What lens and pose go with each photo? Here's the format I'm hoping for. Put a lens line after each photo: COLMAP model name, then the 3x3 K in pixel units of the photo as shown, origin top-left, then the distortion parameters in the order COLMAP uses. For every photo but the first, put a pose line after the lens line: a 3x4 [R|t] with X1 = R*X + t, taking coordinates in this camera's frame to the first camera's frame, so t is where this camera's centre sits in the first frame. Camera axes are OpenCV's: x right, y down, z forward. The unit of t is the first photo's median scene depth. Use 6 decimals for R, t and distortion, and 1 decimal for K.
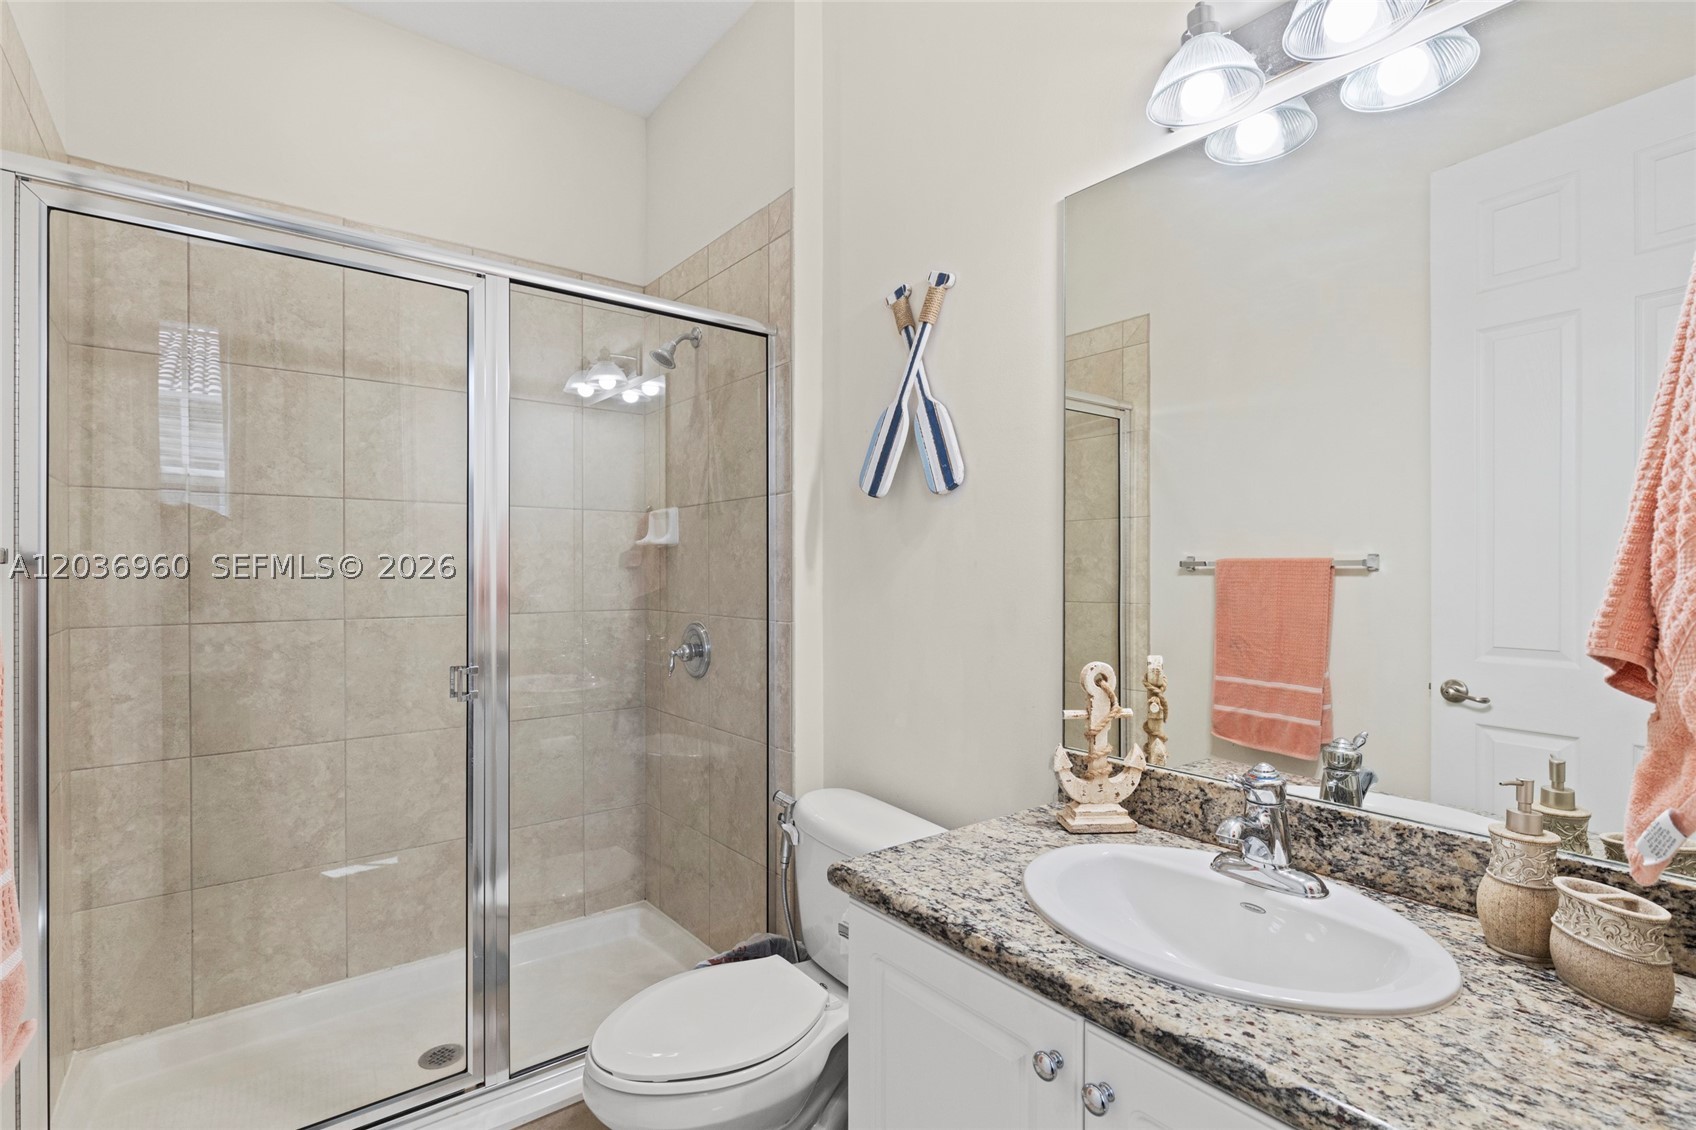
lens RADIAL K [[807.4, 0, 847.0], [0, 807.4, 565.9], [0, 0, 1]] dist [-0.003376, 0.000868]
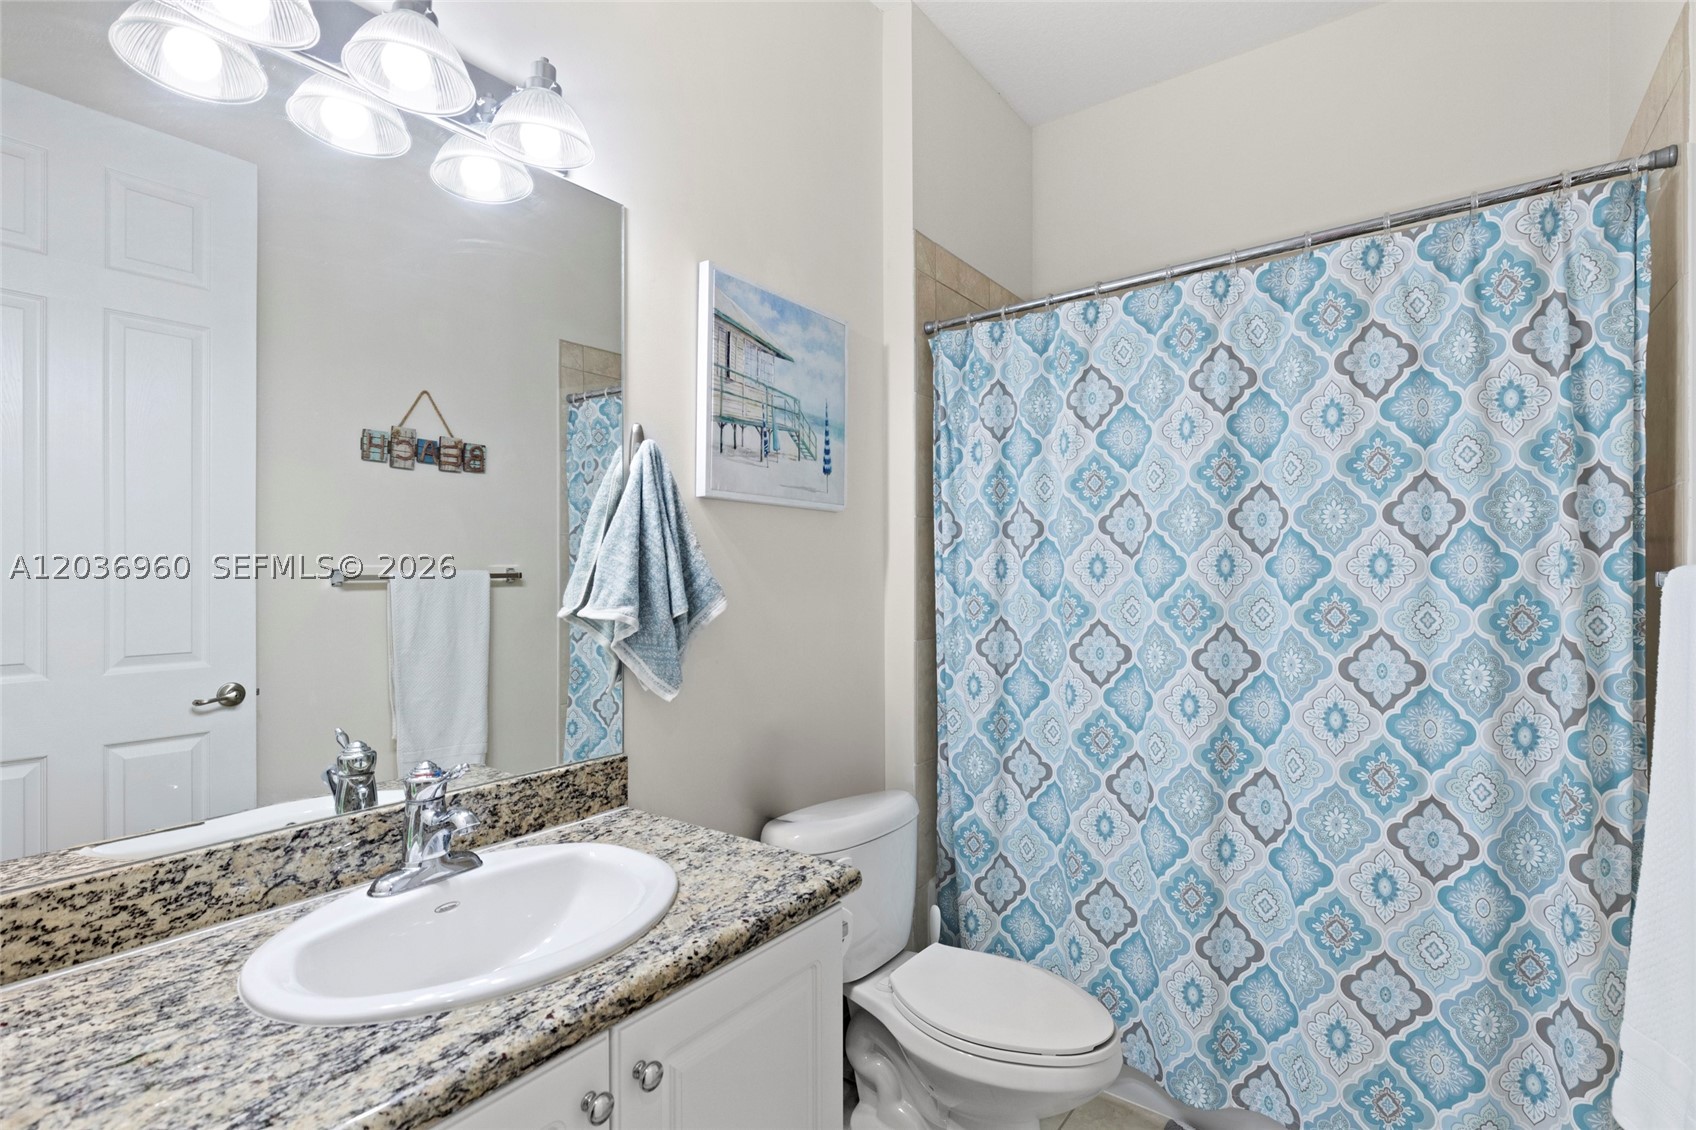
lens RADIAL K [[807.4, 0, 847.0], [0, 807.4, 570.8], [0, 0, 1]] dist [-0.003376, 0.000868]
pose [[-0.275570, 0.002344, 0.961278, -0.753931], [-0.000174, 0.999997, -0.002488, 0.005300], [-0.961281, -0.000852, -0.275569, 1.021227]]
